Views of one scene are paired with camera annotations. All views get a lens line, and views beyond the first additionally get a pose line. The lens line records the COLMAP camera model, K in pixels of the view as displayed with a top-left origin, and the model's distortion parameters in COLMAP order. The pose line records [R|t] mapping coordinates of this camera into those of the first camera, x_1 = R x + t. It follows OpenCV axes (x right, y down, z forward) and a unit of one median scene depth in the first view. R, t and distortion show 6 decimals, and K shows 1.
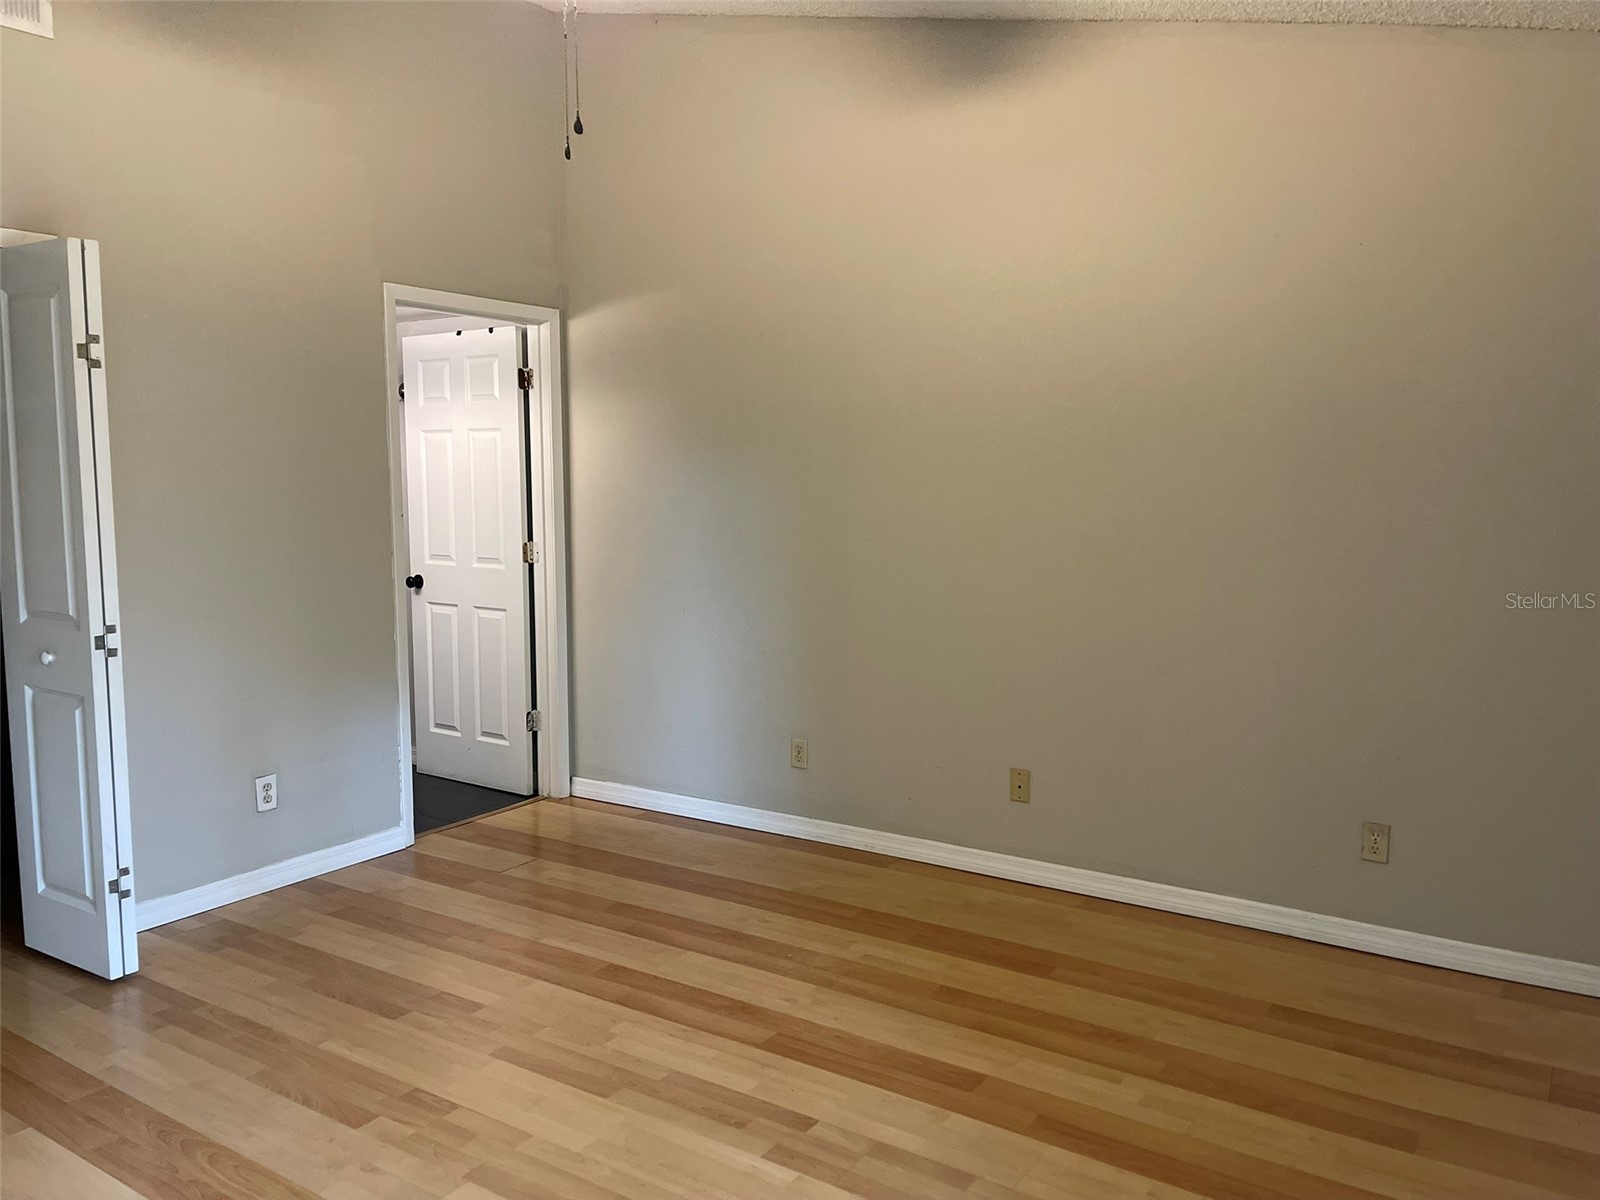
lens RADIAL K [[1215.9, 0, 800.0], [0, 1215.9, 600.0], [0, 0, 1]] dist [0.089221, -0.120382]
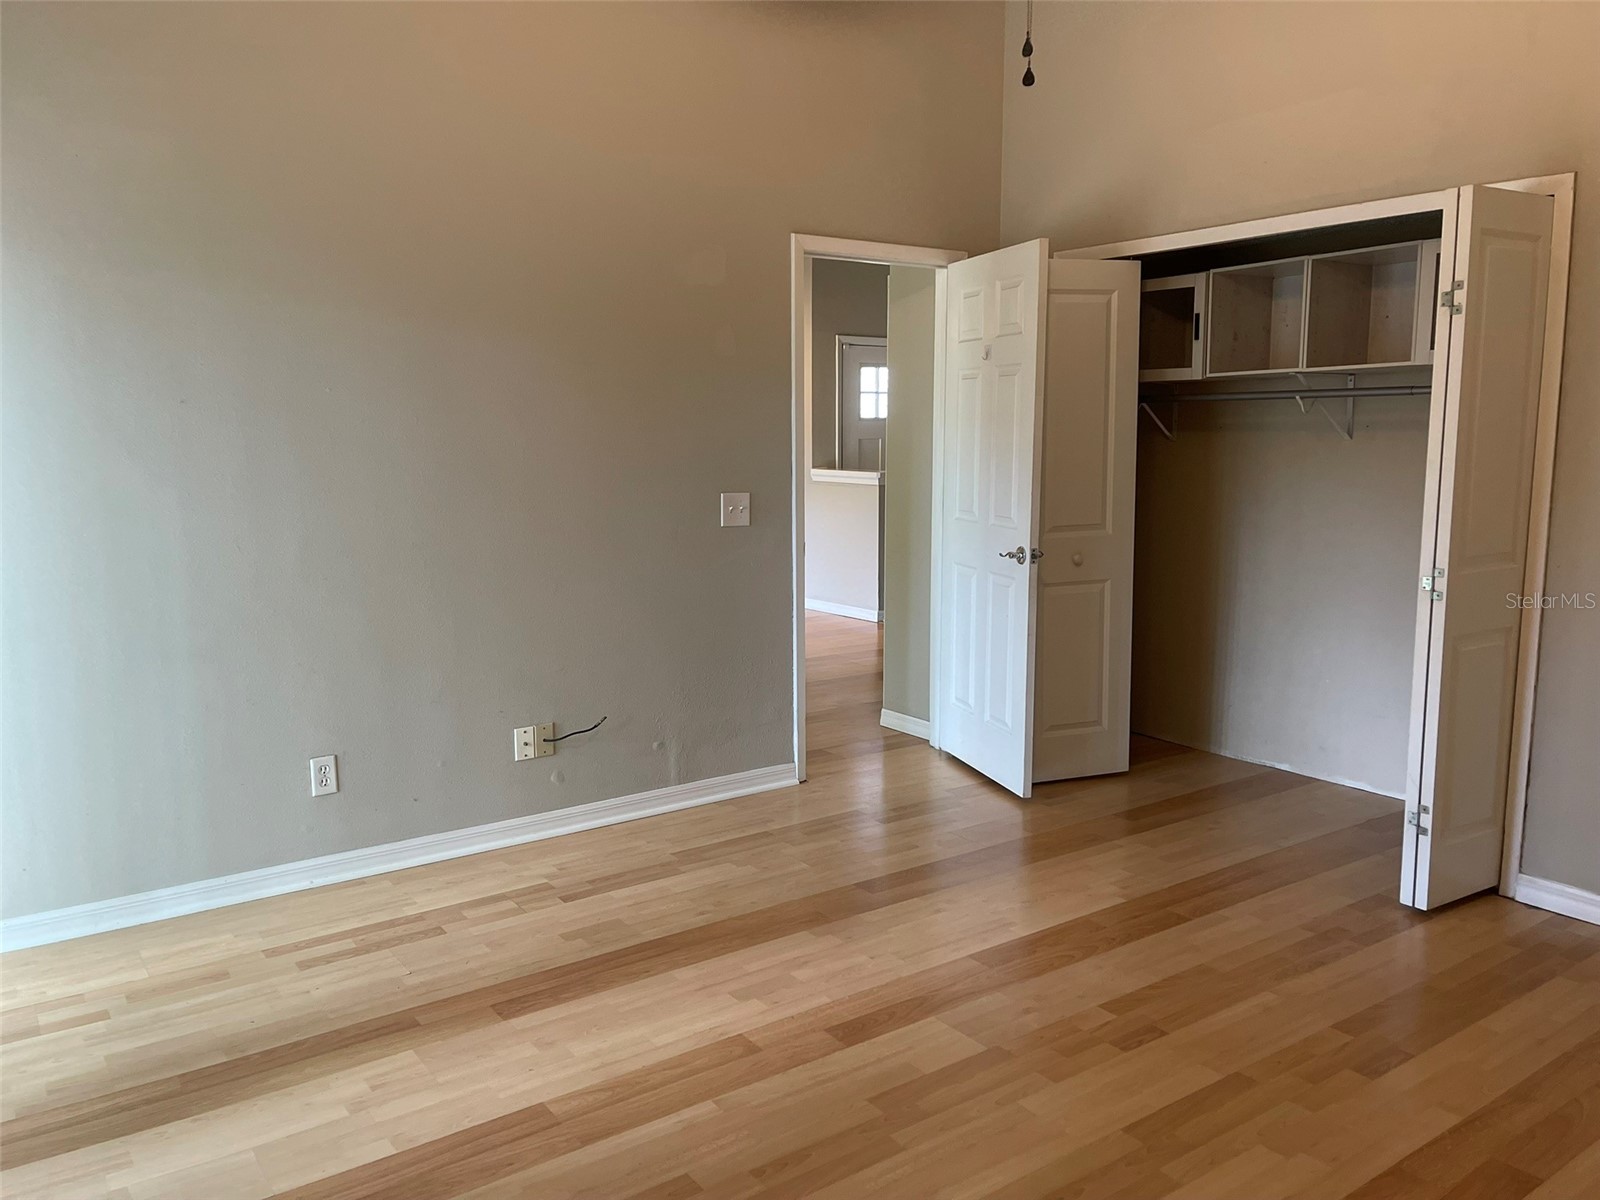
lens RADIAL K [[1215.9, 0, 800.0], [0, 1215.9, 600.0], [0, 0, 1]] dist [0.089221, -0.120382]
pose [[-0.365423, 0.124435, -0.922487, 0.597821], [-0.098939, 0.980218, 0.171415, -0.079136], [0.925568, 0.153909, -0.345883, 0.898019]]
